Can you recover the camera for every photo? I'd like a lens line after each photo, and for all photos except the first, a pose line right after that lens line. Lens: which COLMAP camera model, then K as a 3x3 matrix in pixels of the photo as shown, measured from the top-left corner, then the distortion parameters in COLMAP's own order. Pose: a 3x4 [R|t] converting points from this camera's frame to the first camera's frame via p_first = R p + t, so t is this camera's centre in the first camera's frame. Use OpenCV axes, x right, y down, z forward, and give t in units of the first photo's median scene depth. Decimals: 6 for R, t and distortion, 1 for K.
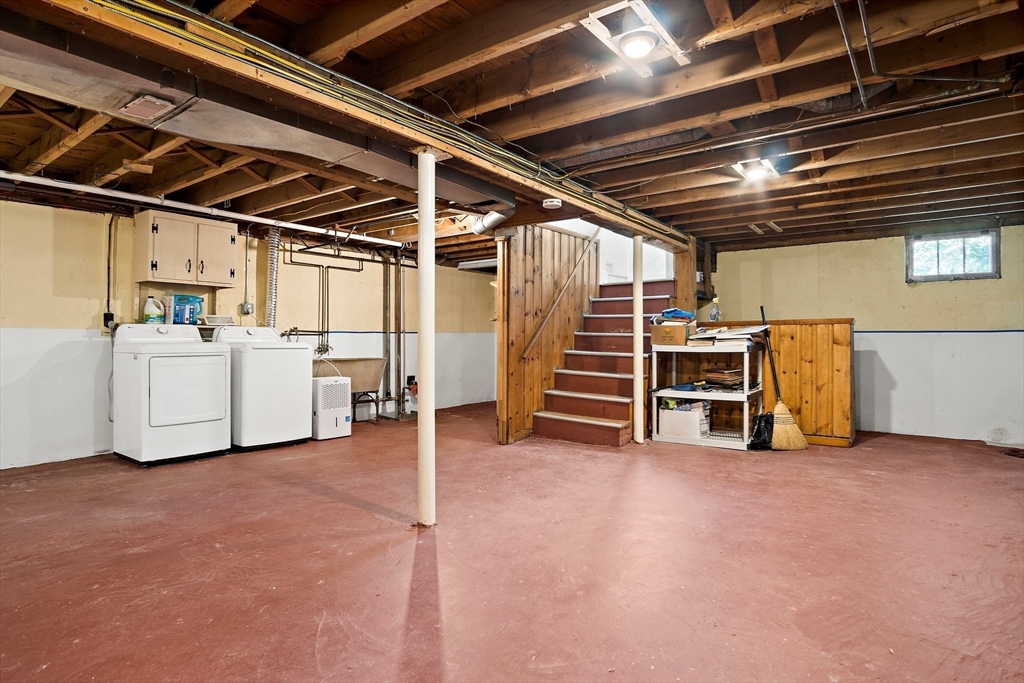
lens RADIAL K [[551.3, 0, 510.5], [0, 551.3, 336.6], [0, 0, 1]] dist [-0.001556, 0.000797]
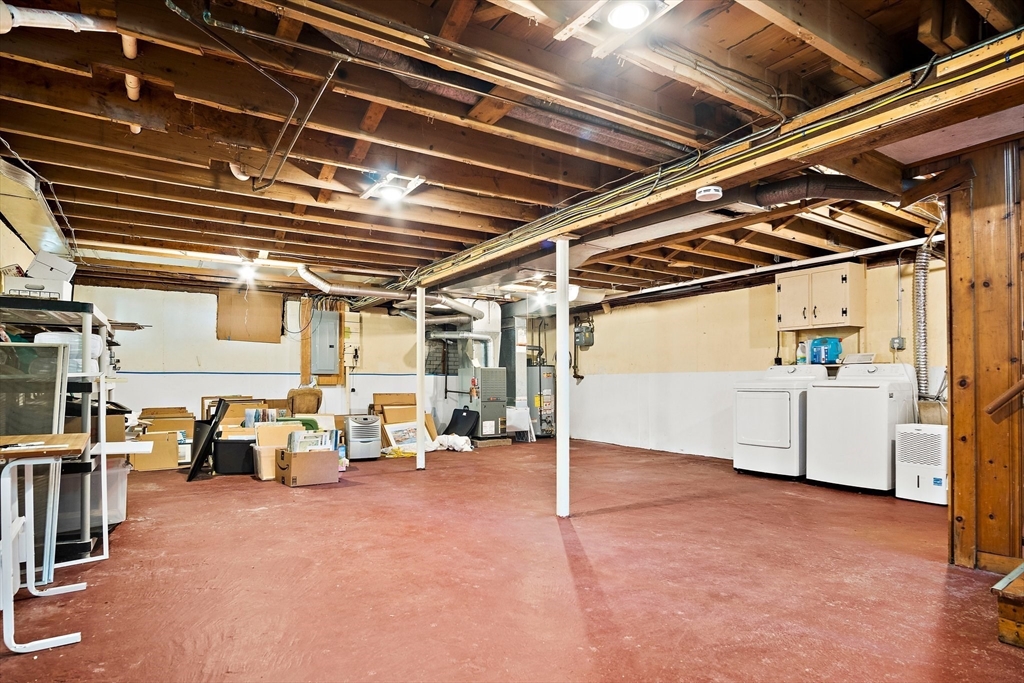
lens RADIAL K [[562.2, 0, 513.0], [0, 562.2, 362.4], [0, 0, 1]] dist [-0.011127, 0.001315]
pose [[-0.337838, -0.029681, -0.940736, 0.735981], [0.008245, 0.999371, -0.034491, 0.009227], [0.941168, -0.019409, -0.337381, 0.845645]]
